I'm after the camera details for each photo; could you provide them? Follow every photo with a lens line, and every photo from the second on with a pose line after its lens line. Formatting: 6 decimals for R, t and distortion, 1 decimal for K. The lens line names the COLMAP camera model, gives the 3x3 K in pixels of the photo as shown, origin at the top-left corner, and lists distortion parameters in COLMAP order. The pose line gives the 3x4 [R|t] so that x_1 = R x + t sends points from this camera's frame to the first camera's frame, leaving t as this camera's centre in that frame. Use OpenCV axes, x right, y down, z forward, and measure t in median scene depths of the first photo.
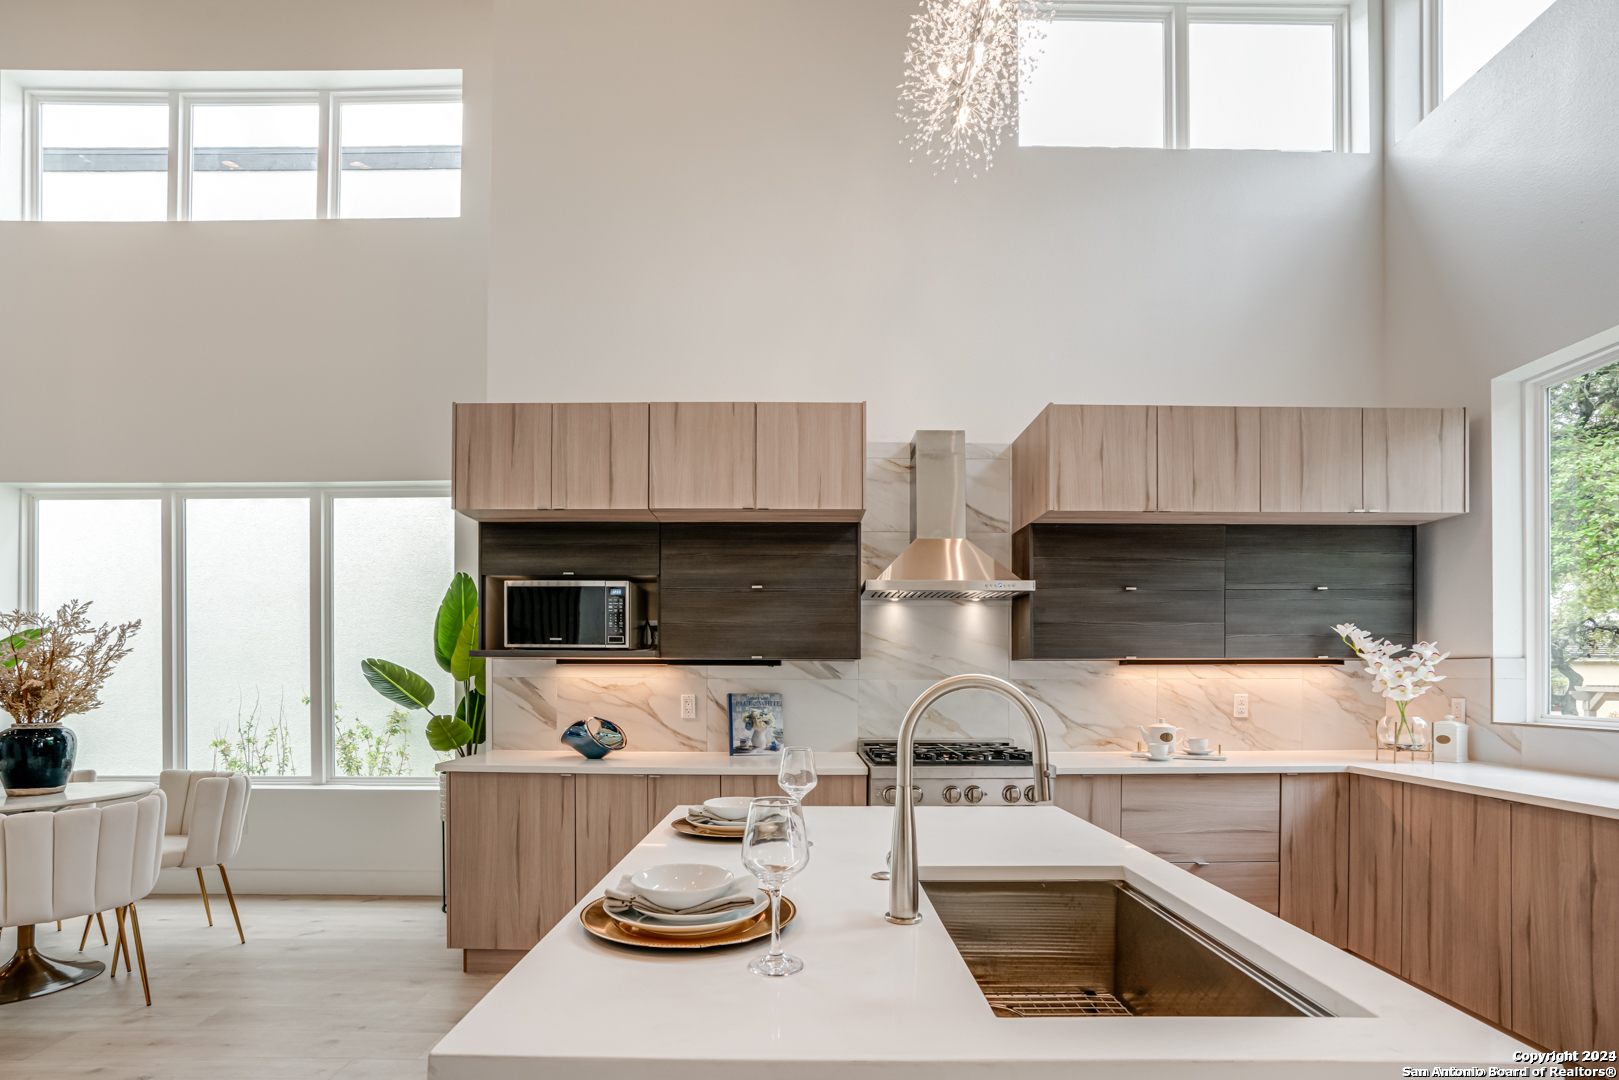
lens RADIAL K [[751.4, 0, 813.6], [0, 751.4, 687.3], [0, 0, 1]] dist [-0.045202, 0.018956]
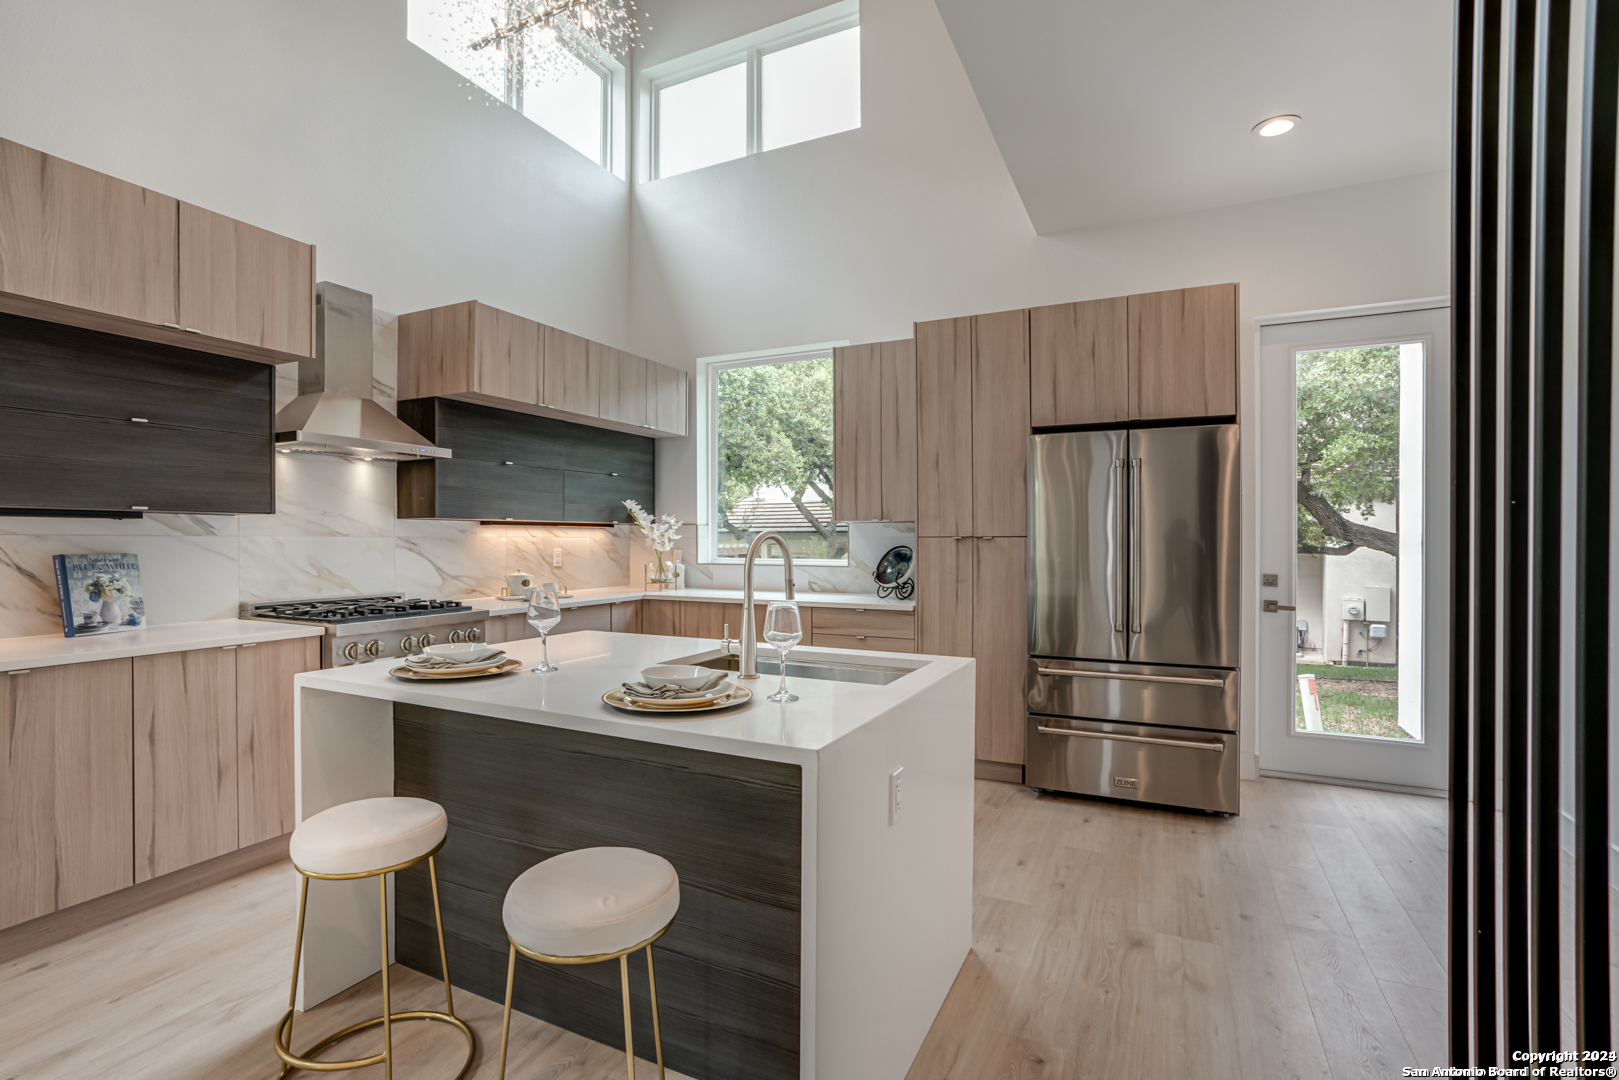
lens RADIAL K [[751.4, 0, 806.6], [0, 751.4, 537.8], [0, 0, 1]] dist [-0.045202, 0.018956]
pose [[0.440409, 0.001119, 0.897797, -0.458773], [0.009193, 0.999941, -0.005756, 0.002552], [-0.897750, 0.010789, 0.440373, 0.022355]]
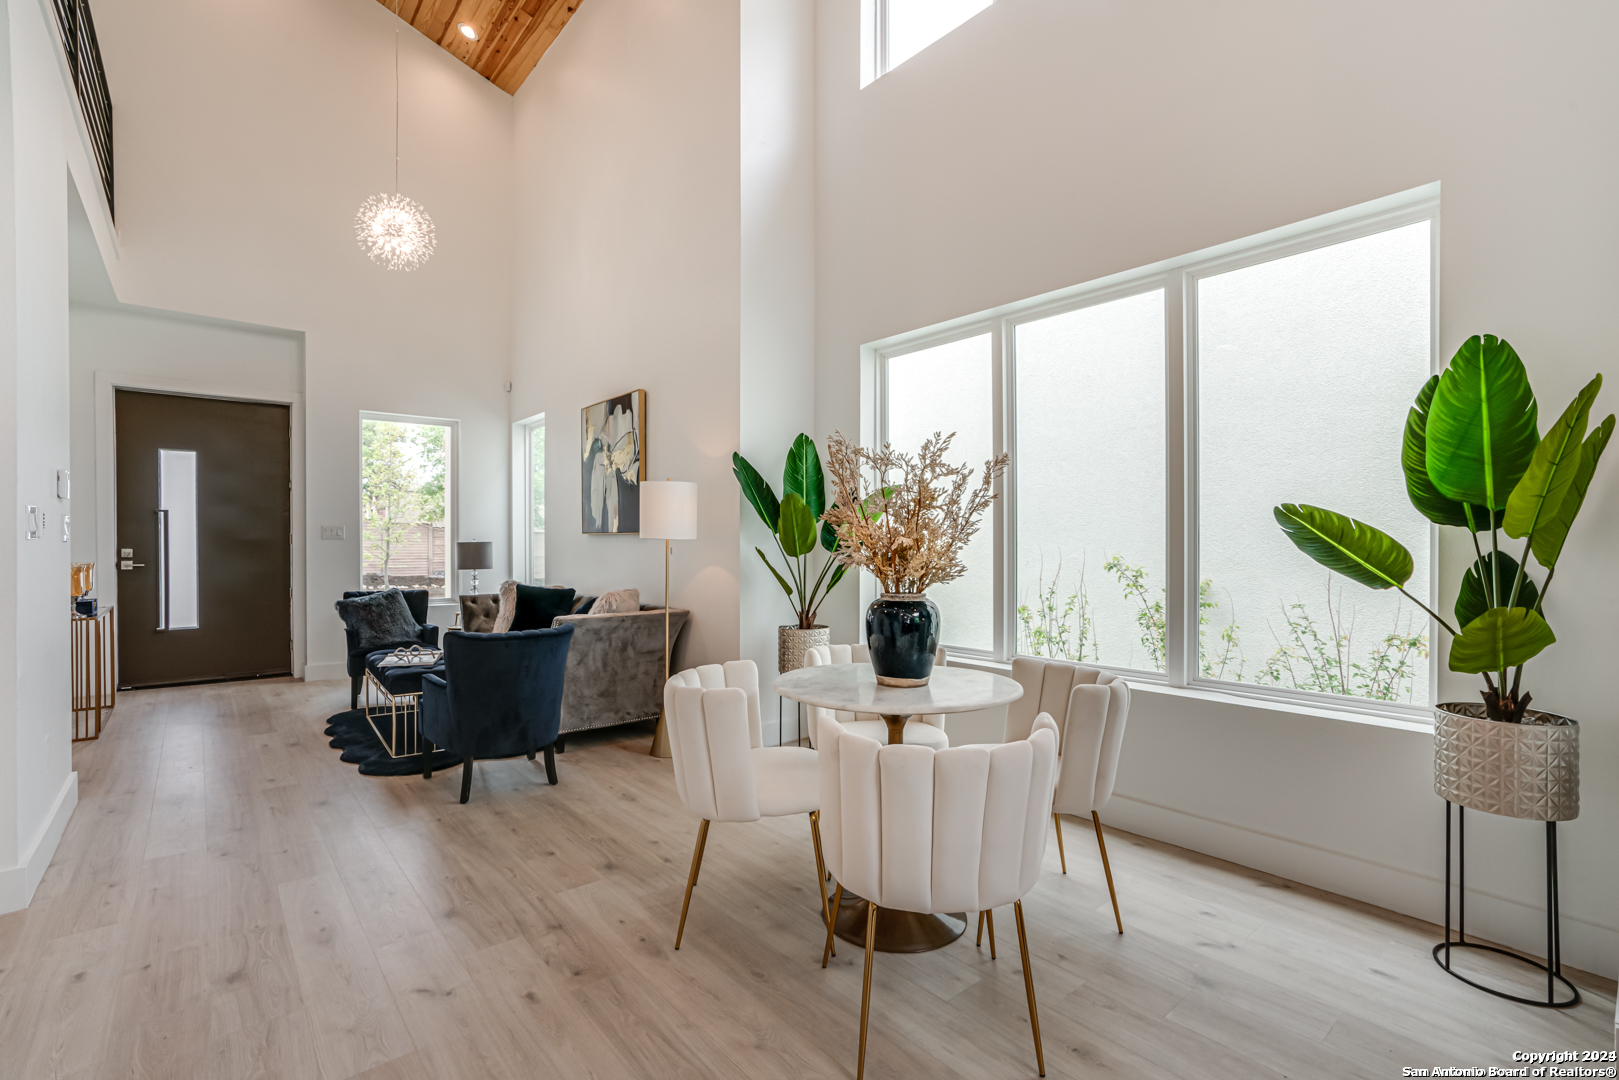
lens RADIAL K [[751.4, 0, 810.2], [0, 751.4, 543.8], [0, 0, 1]] dist [-0.045202, 0.018956]
pose [[0.639636, 0.006421, -0.768652, -0.445438], [-0.006924, 0.999973, 0.002591, -0.004132], [0.768647, 0.003665, 0.639663, 0.356439]]
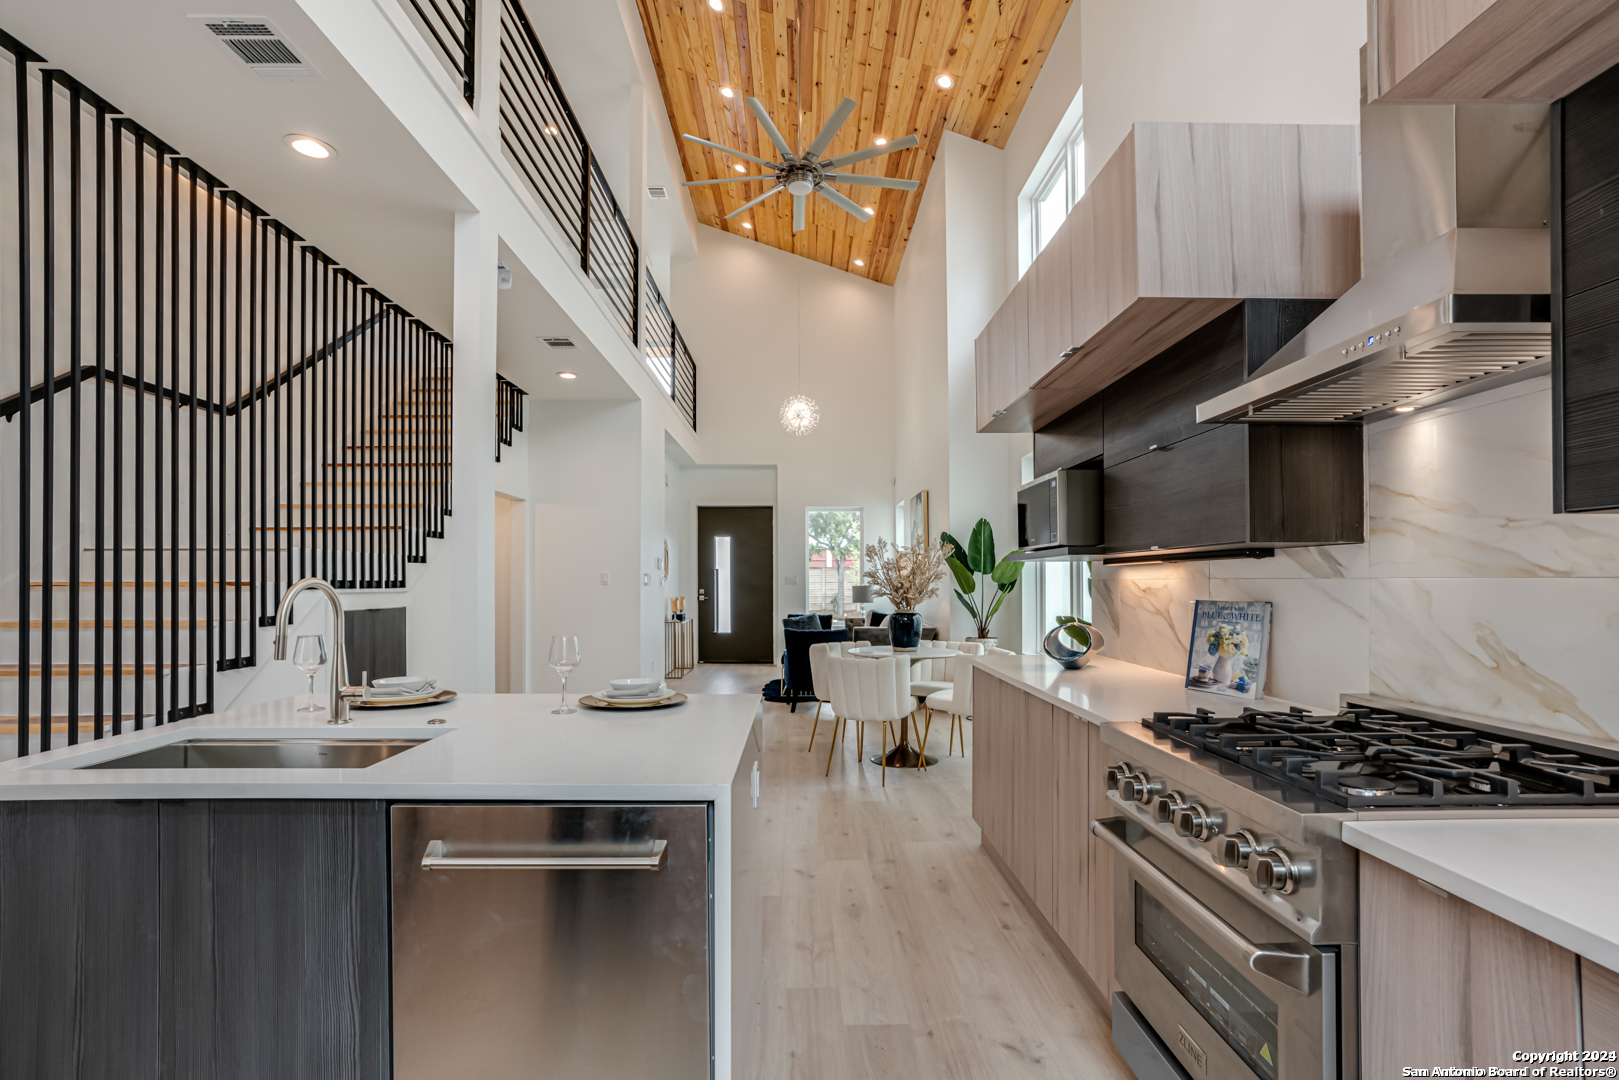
lens RADIAL K [[751.4, 0, 798.8], [0, 751.4, 575.3], [0, 0, 1]] dist [-0.045202, 0.018956]
pose [[0.000258, -0.011237, -0.999937, 0.604474], [-0.006514, 0.999916, -0.011238, -0.004864], [0.999979, 0.006517, 0.000185, 0.664416]]
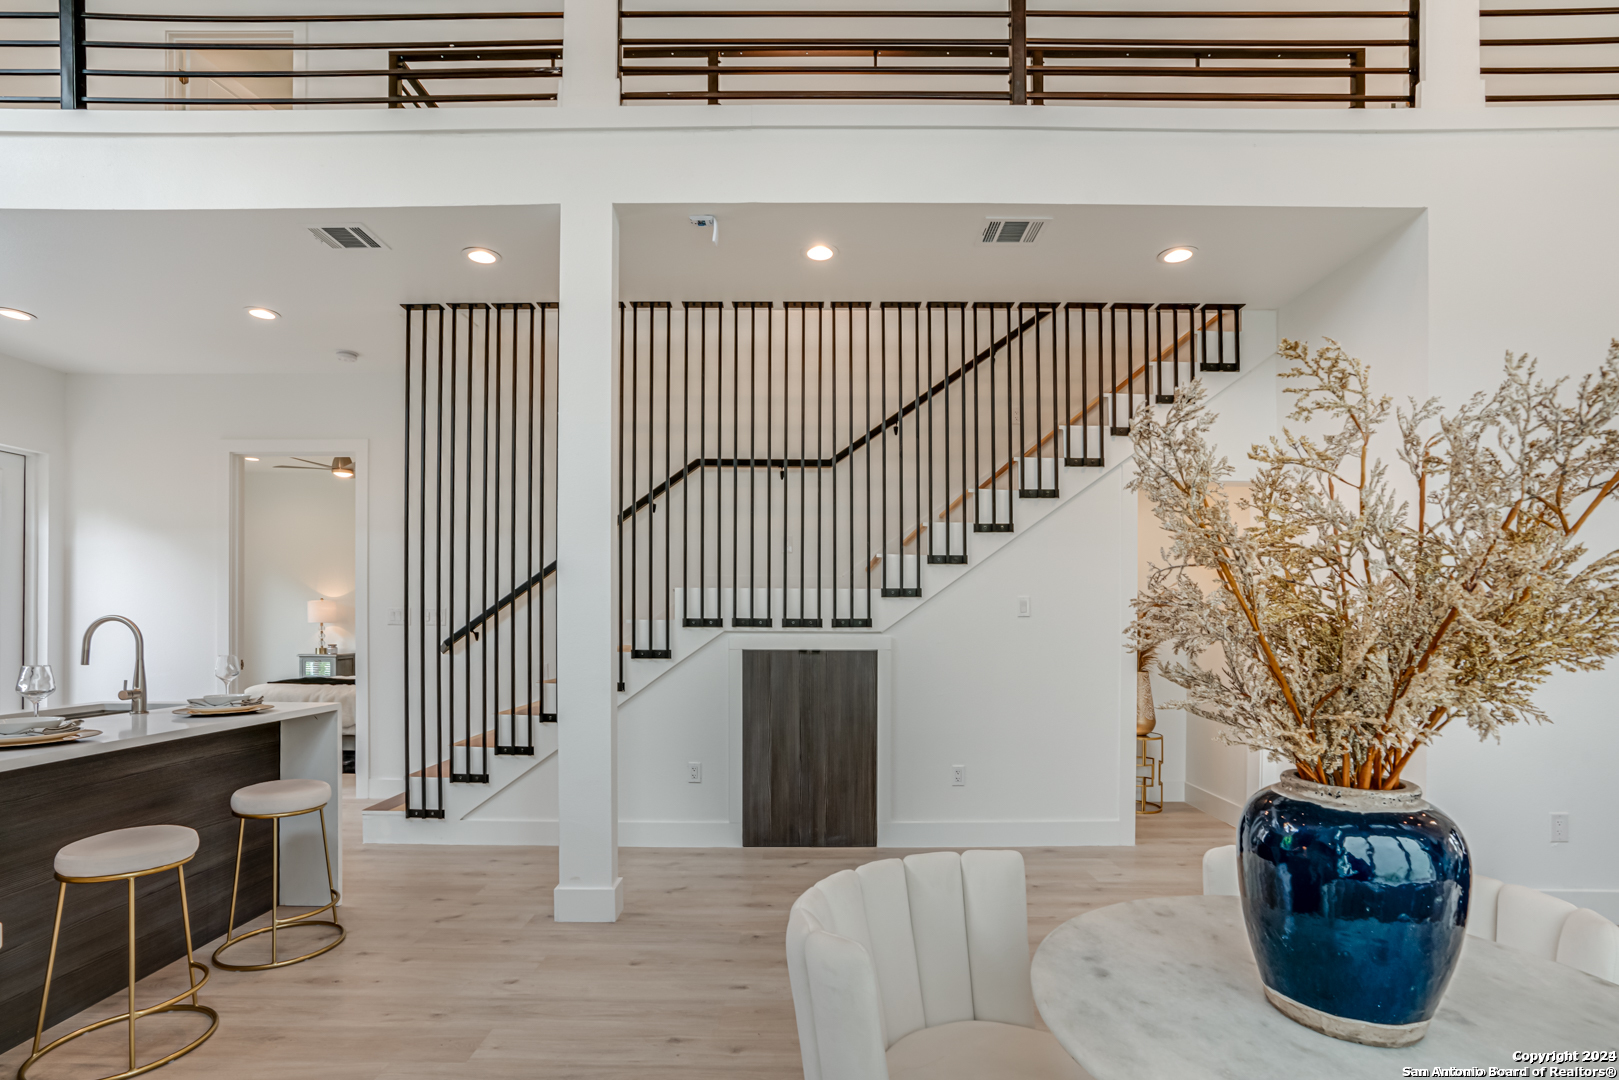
lens RADIAL K [[751.4, 0, 814.1], [0, 751.4, 625.1], [0, 0, 1]] dist [-0.045202, 0.018956]
pose [[-0.999988, -0.004487, 0.001945, -0.739789], [-0.004473, 0.999967, 0.006850, -0.003950], [-0.001976, 0.006841, -0.999975, 1.132419]]
